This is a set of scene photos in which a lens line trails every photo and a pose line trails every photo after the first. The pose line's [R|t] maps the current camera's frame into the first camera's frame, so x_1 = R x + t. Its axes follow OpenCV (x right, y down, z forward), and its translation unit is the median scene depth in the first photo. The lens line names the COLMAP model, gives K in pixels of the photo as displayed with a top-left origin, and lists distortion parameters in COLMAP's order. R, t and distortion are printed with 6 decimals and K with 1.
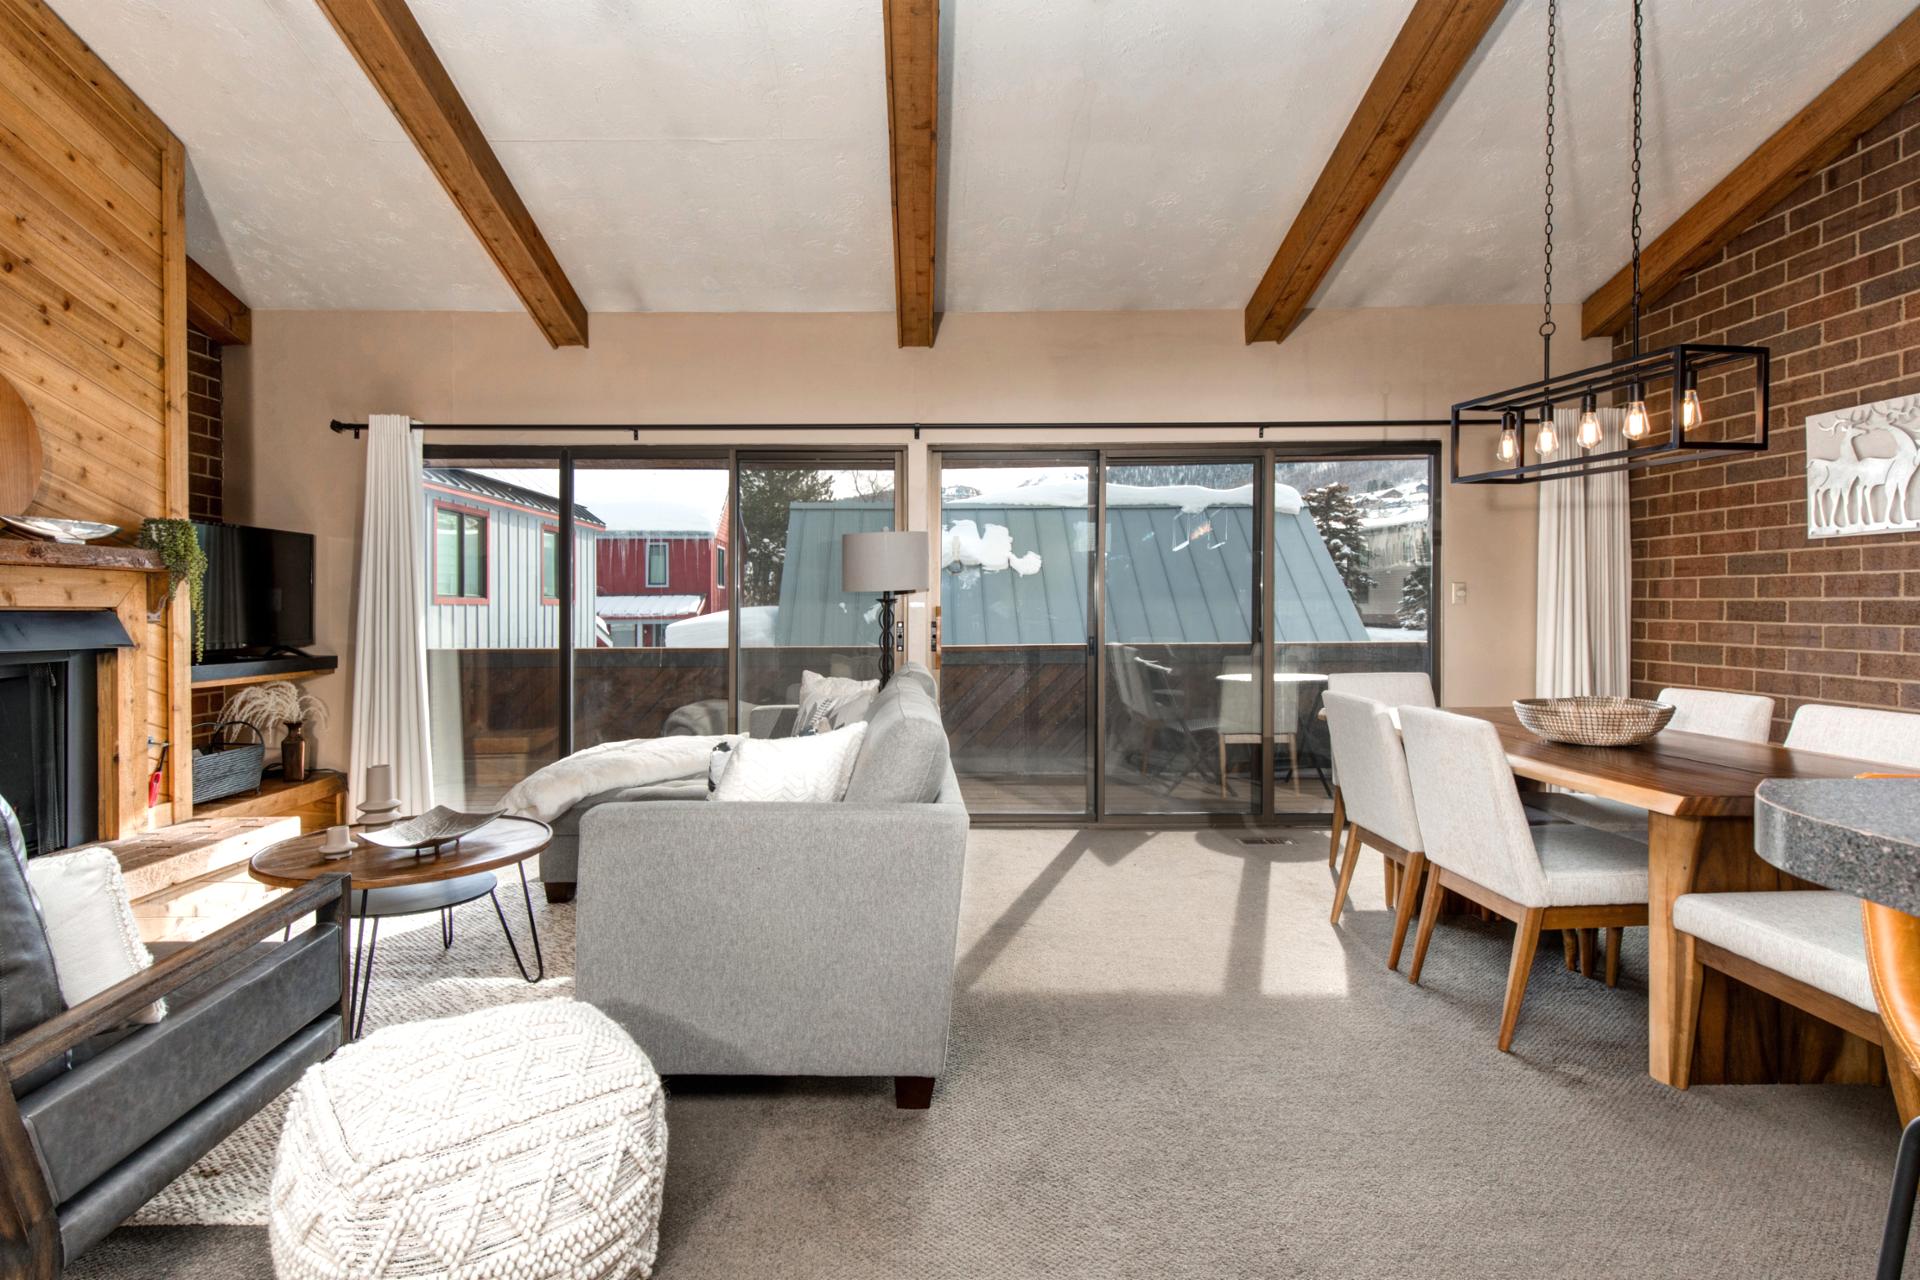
lens RADIAL K [[902.2, 0, 929.8], [0, 902.2, 636.7], [0, 0, 1]] dist [0.002563, -0.001182]
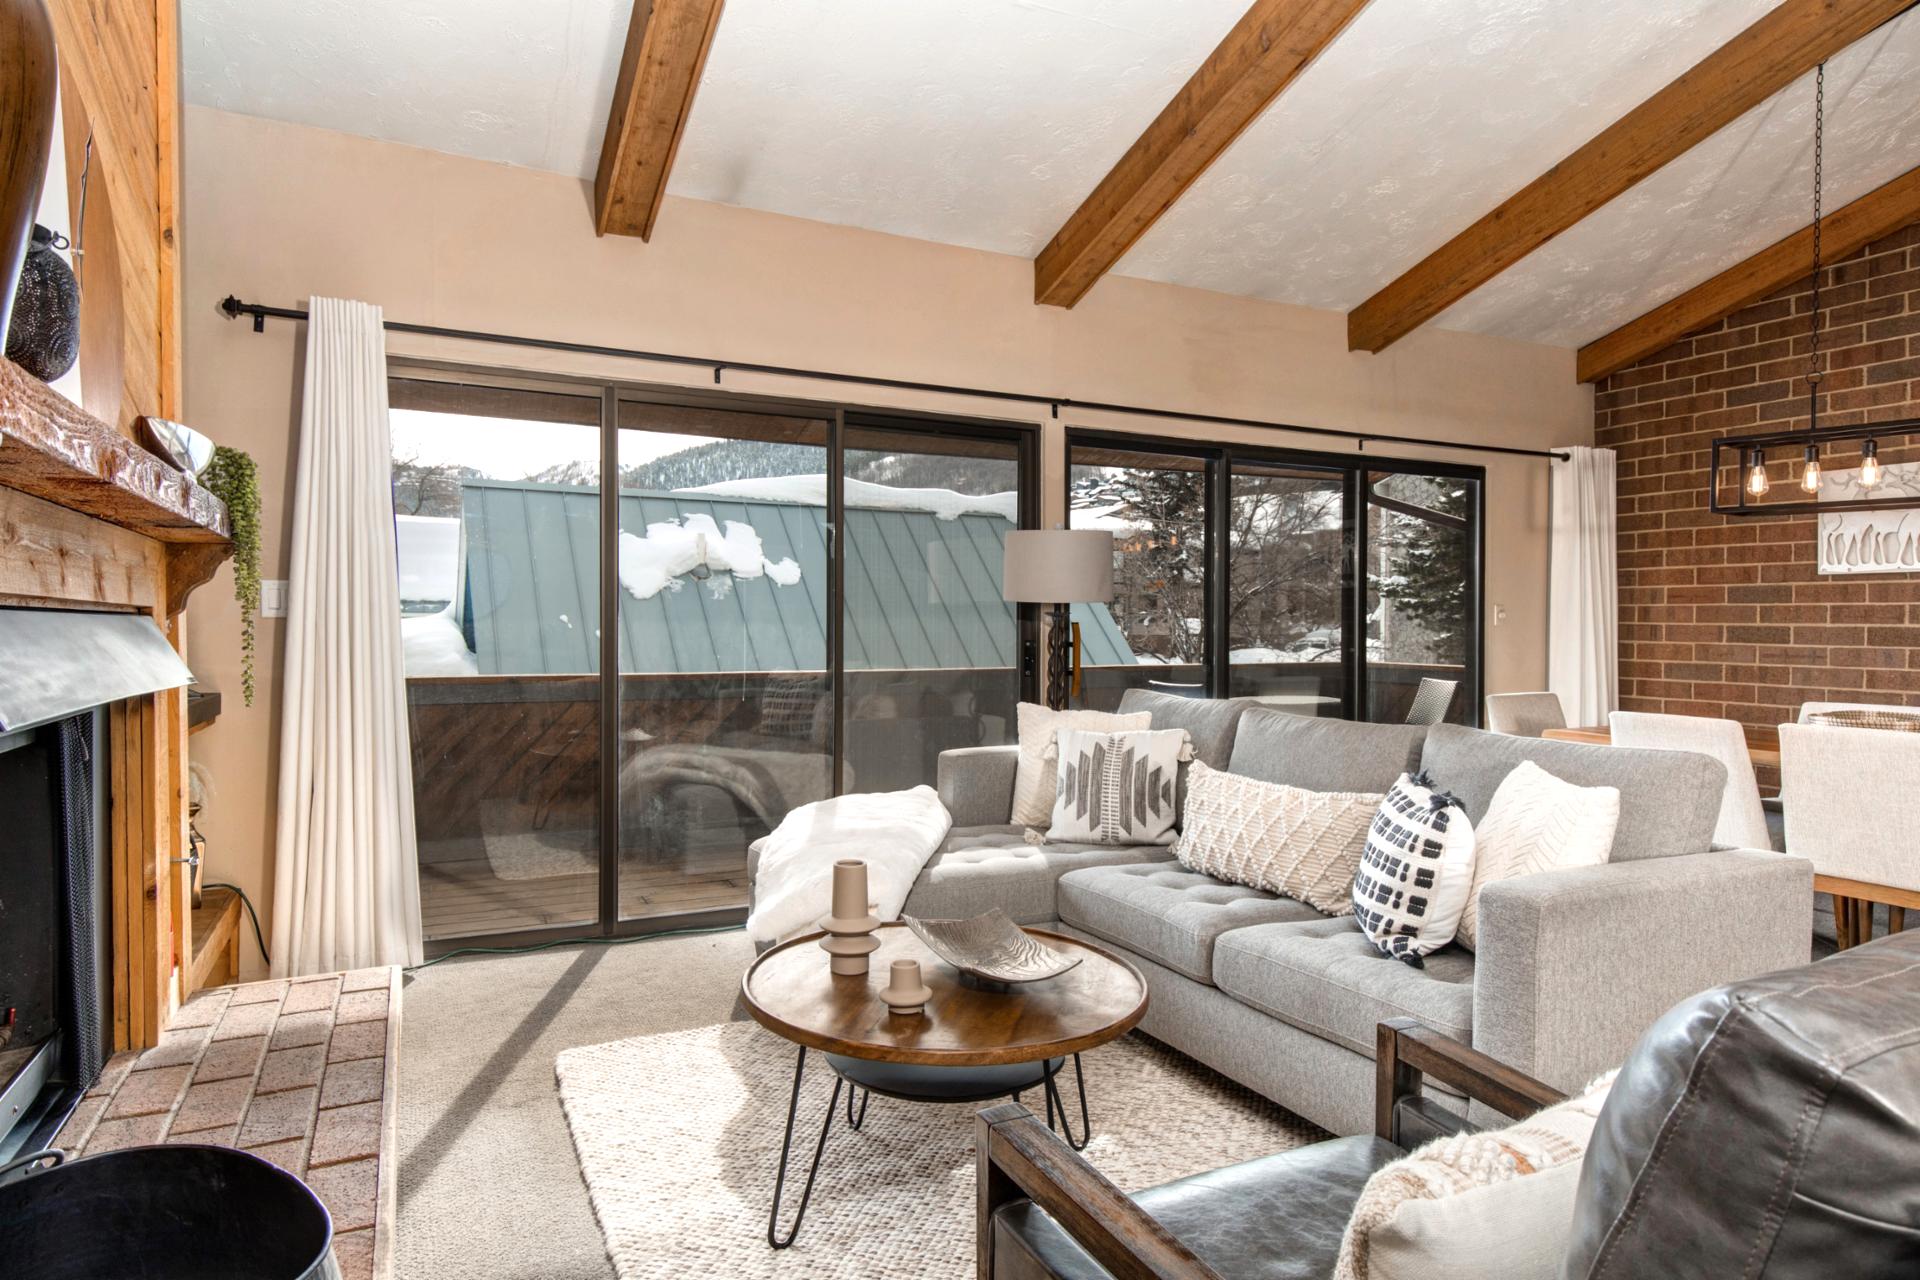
lens RADIAL K [[1041.3, 0, 959.8], [0, 1041.3, 663.8], [0, 0, 1]] dist [-0.005283, 0.001359]
pose [[0.910616, -0.004378, 0.413230, -0.560238], [0.001887, 0.999978, 0.006435, -0.001172], [-0.413249, -0.005080, 0.910604, 0.197047]]
